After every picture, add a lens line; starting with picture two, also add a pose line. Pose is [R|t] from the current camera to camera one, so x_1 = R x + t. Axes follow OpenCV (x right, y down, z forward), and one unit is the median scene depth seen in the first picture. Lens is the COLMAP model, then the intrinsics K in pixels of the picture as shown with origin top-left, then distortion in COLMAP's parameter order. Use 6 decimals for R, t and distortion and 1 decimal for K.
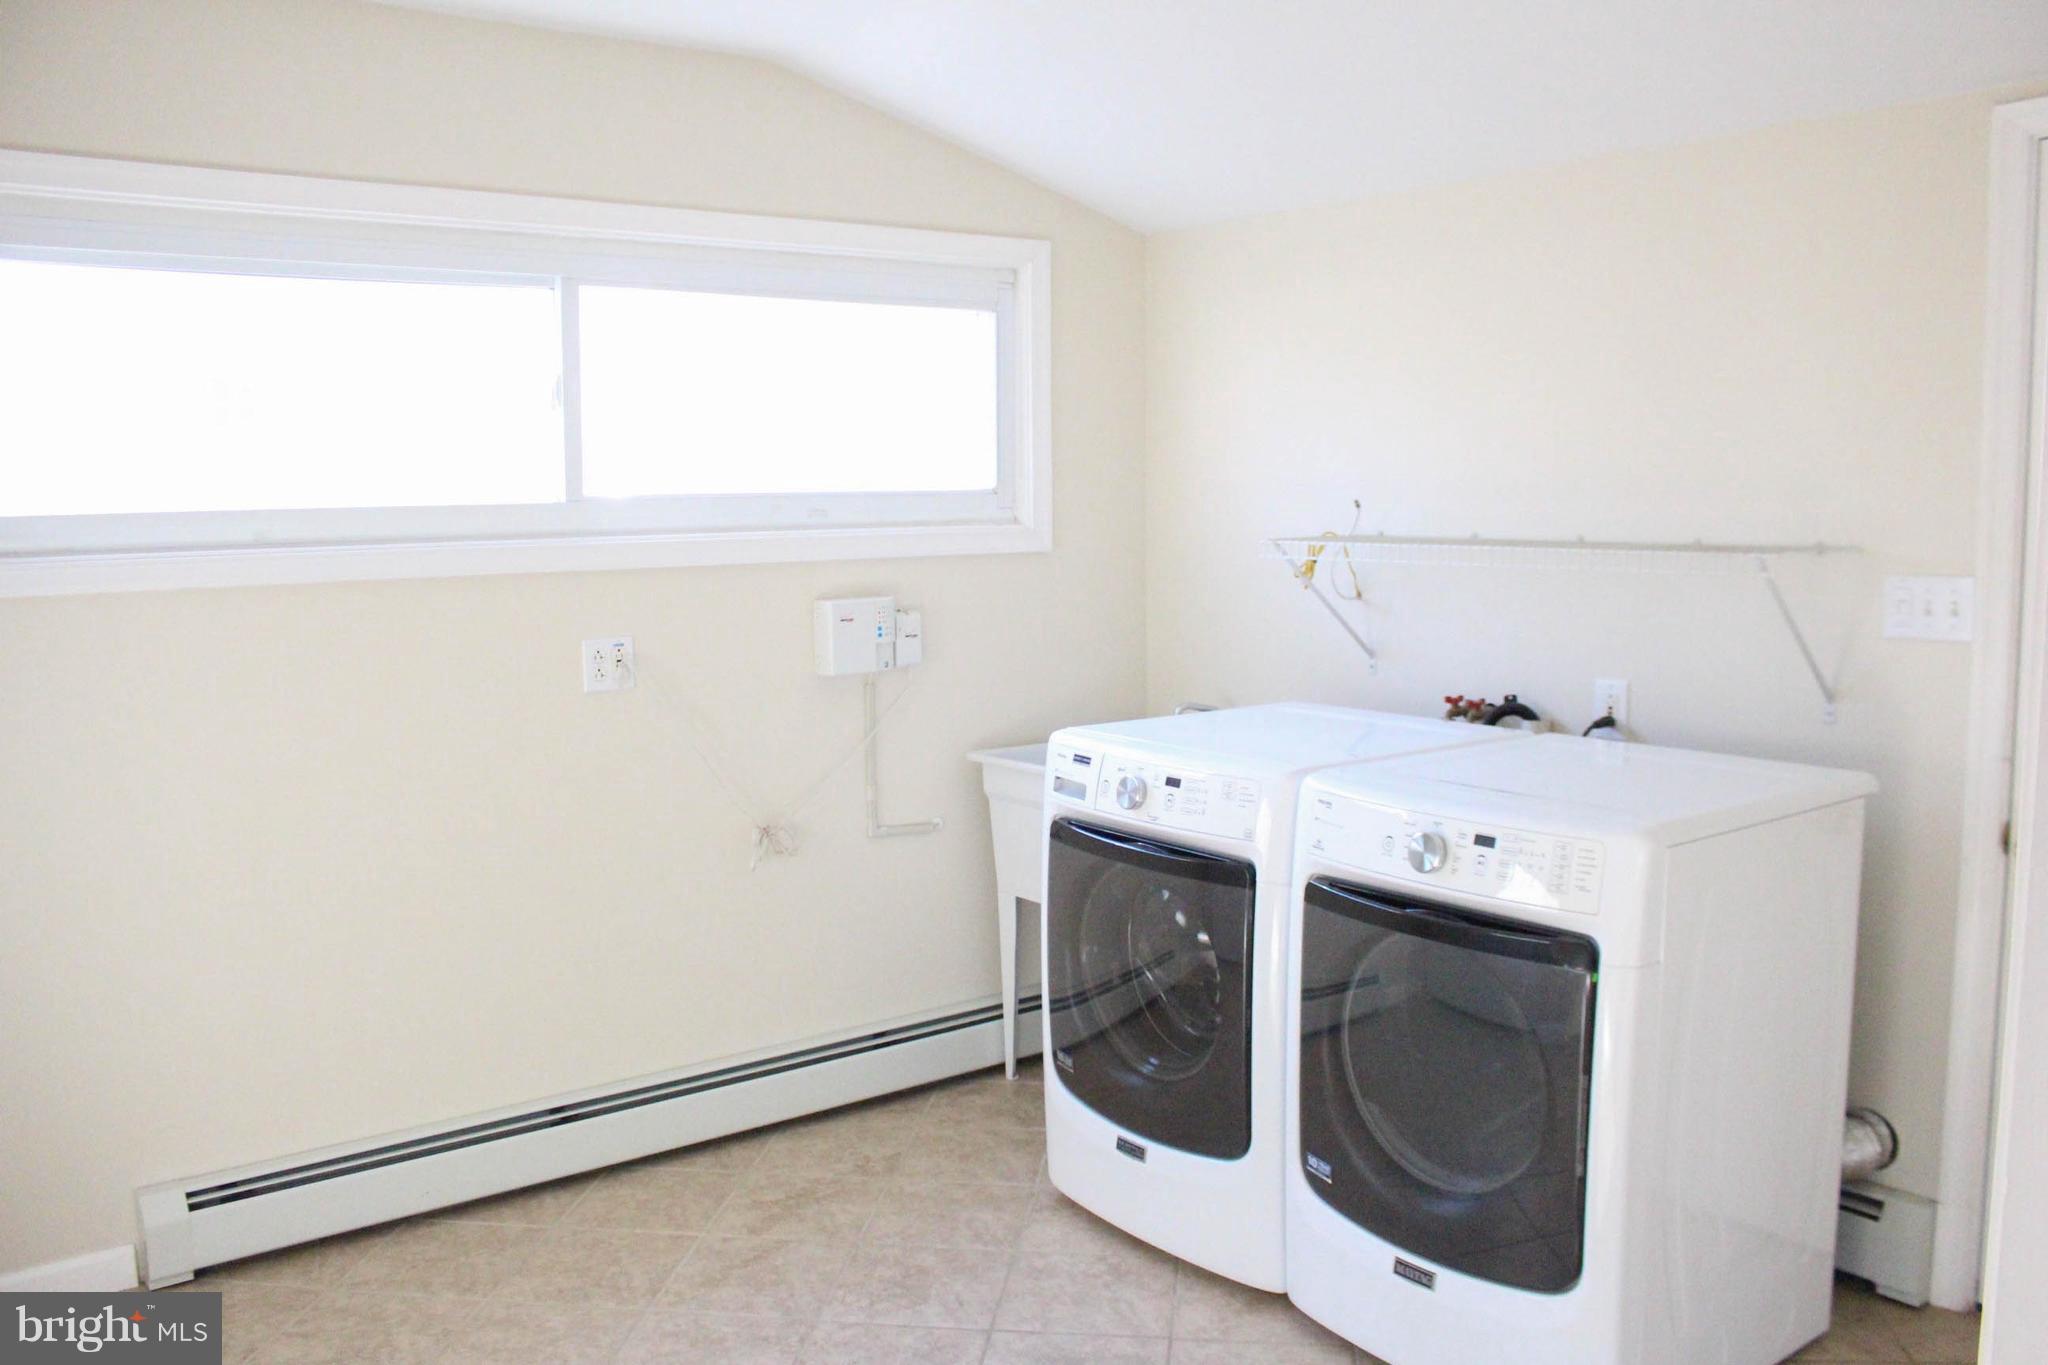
lens RADIAL K [[1689.7, 0, 1024.0], [0, 1689.7, 682.5], [0, 0, 1]] dist [-0.194525, 0.177132]
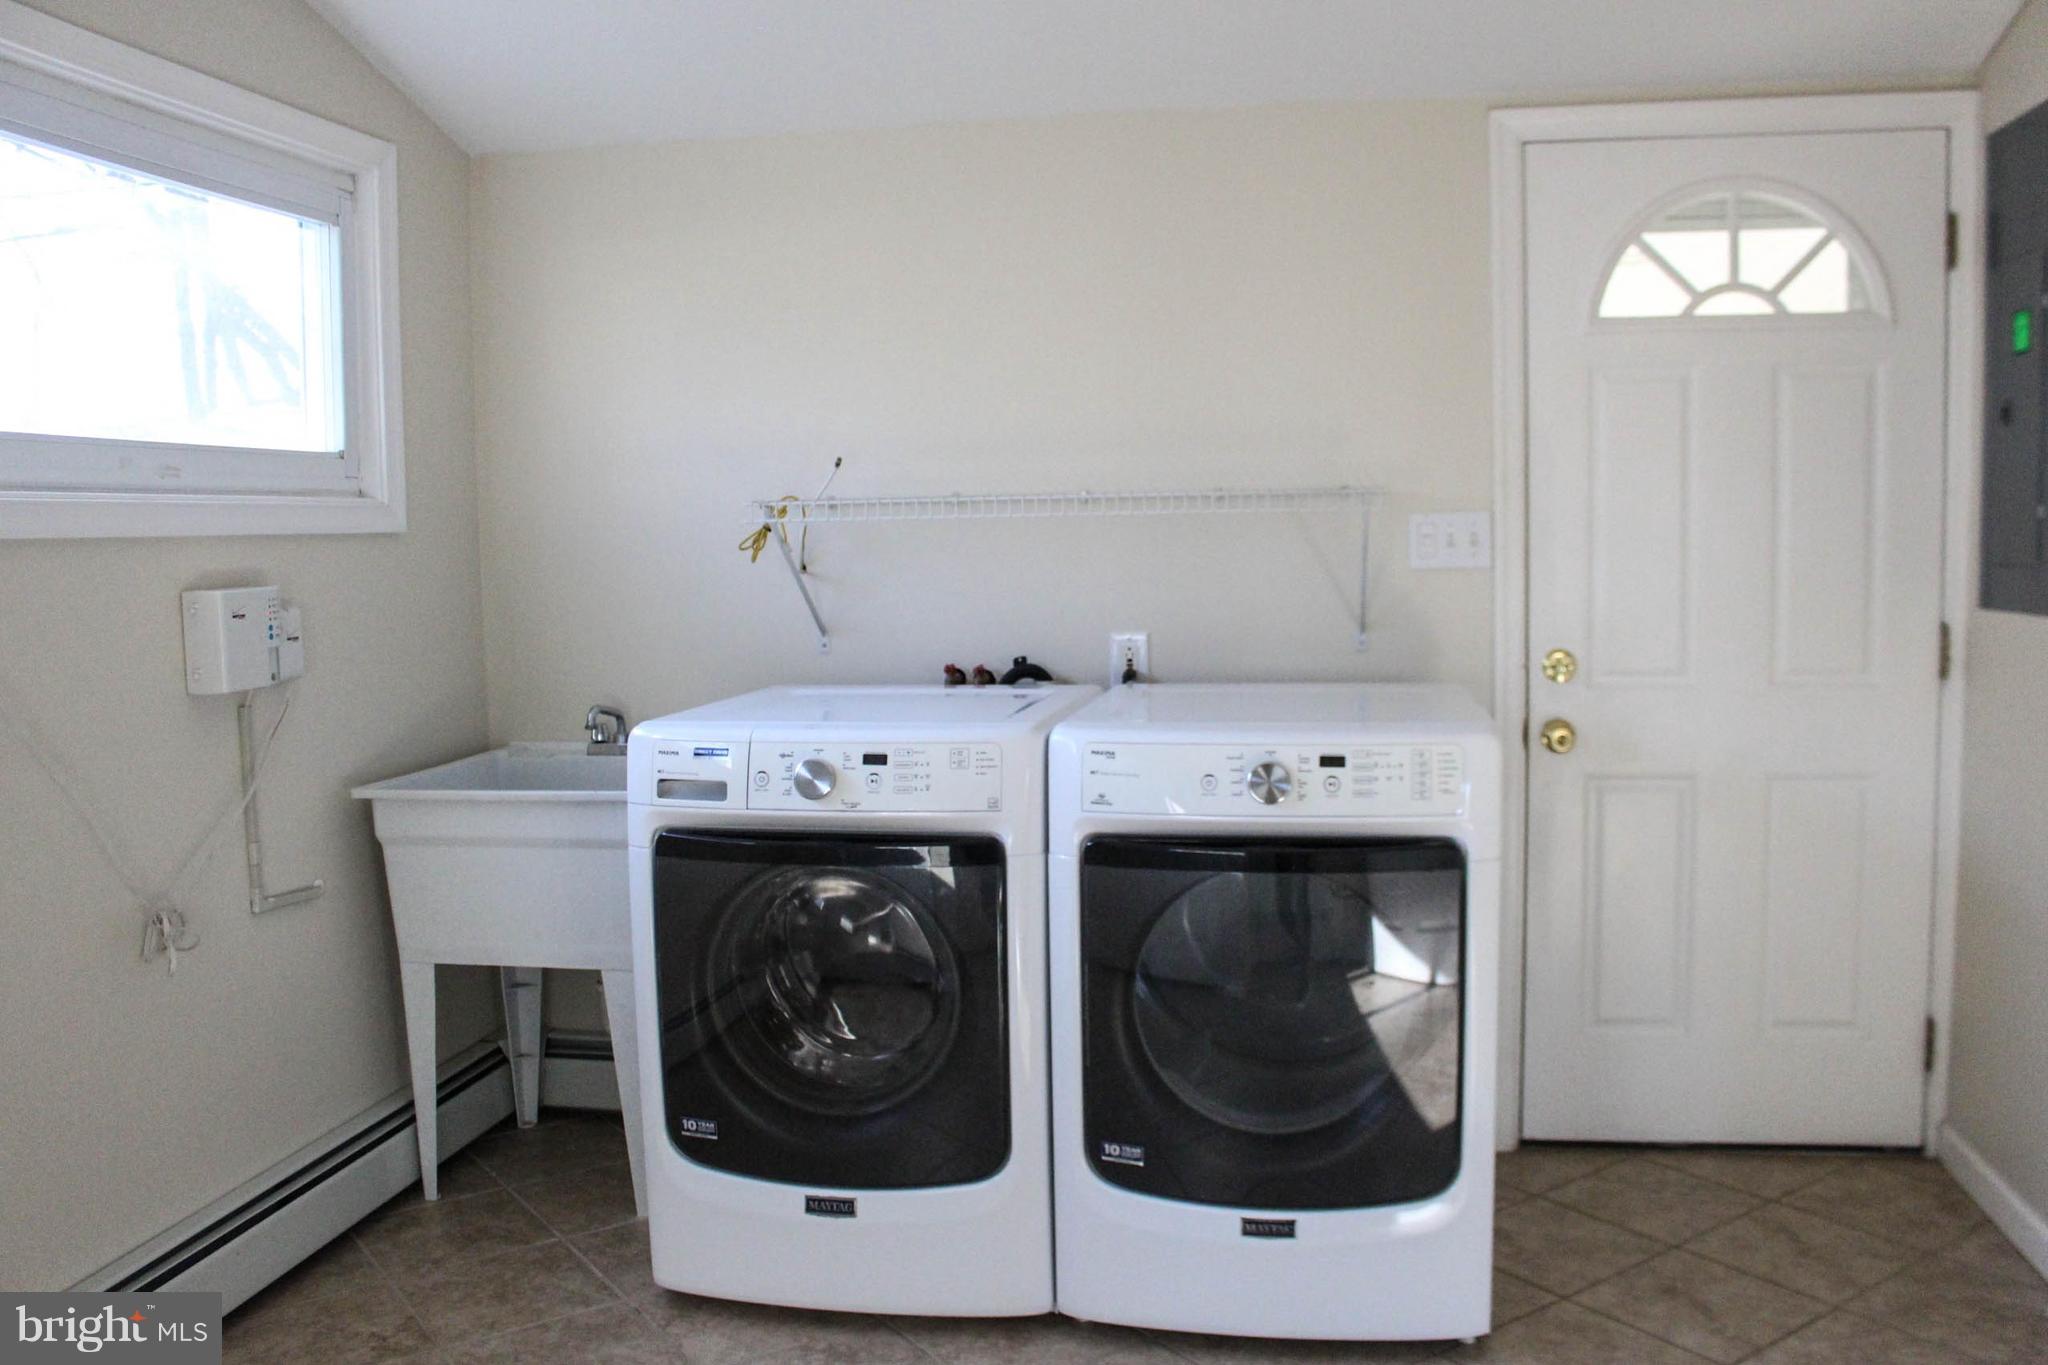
lens RADIAL K [[1715.3, 0, 1020.5], [0, 1715.3, 694.1], [0, 0, 1]] dist [-0.165102, 0.154825]
pose [[0.732847, -0.065675, 0.677217, -0.384380], [0.085480, 0.996331, 0.004121, 0.025037], [-0.675003, 0.054868, 0.735772, 0.267290]]
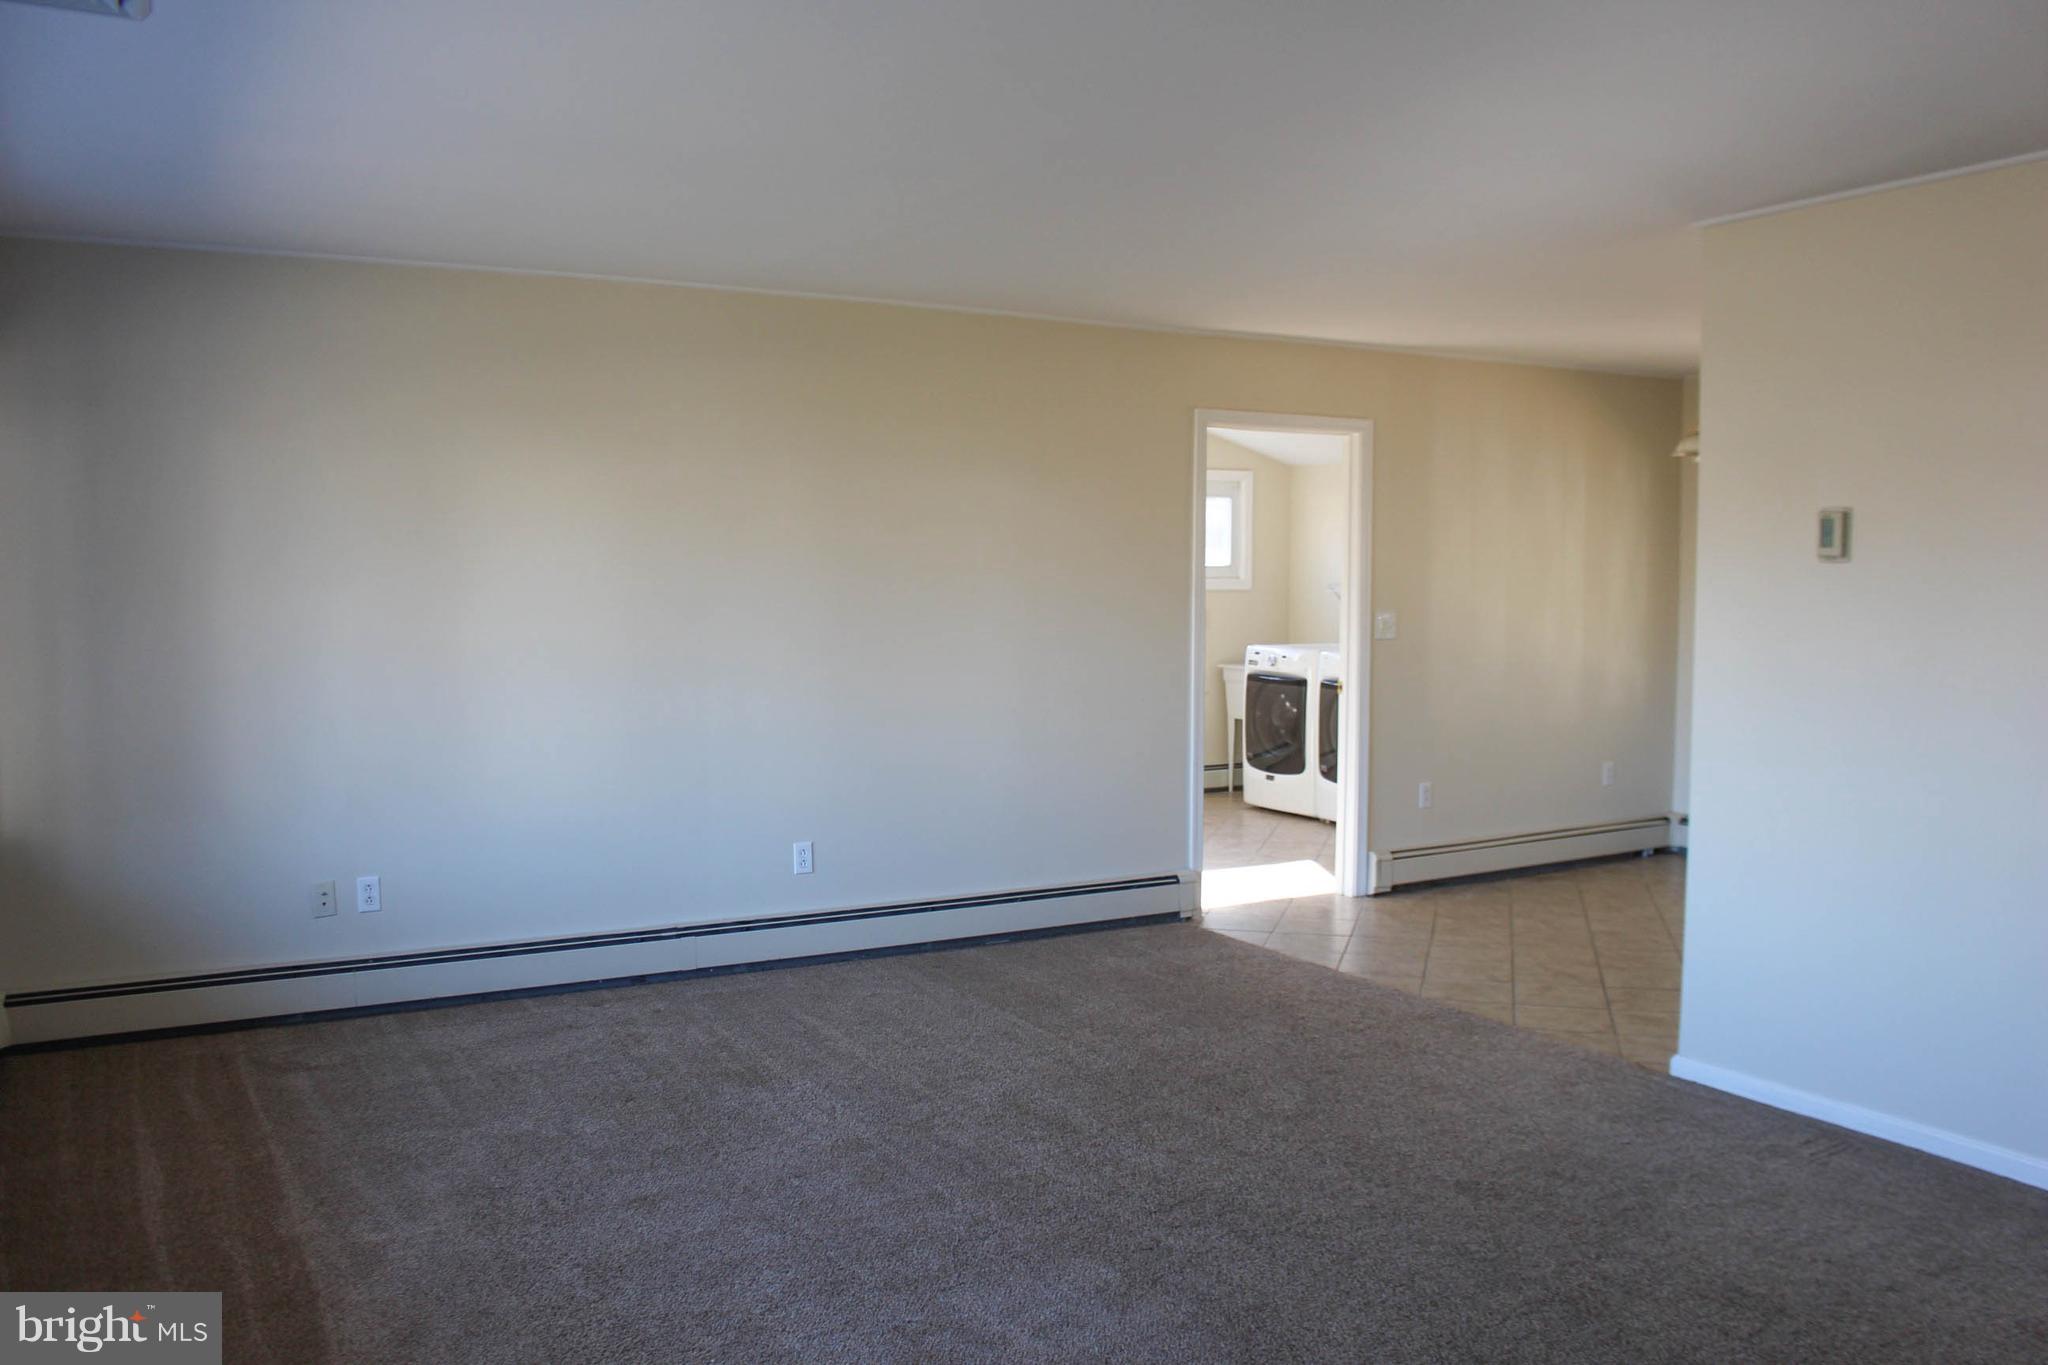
lens RADIAL K [[1715.3, 0, 1020.5], [0, 1715.3, 694.1], [0, 0, 1]] dist [-0.165102, 0.154825]
pose [[0.991408, 0.022736, -0.128817, 0.008470], [-0.027413, 0.999023, -0.034650, 0.224368], [0.127904, 0.037884, 0.991063, -2.015875]]
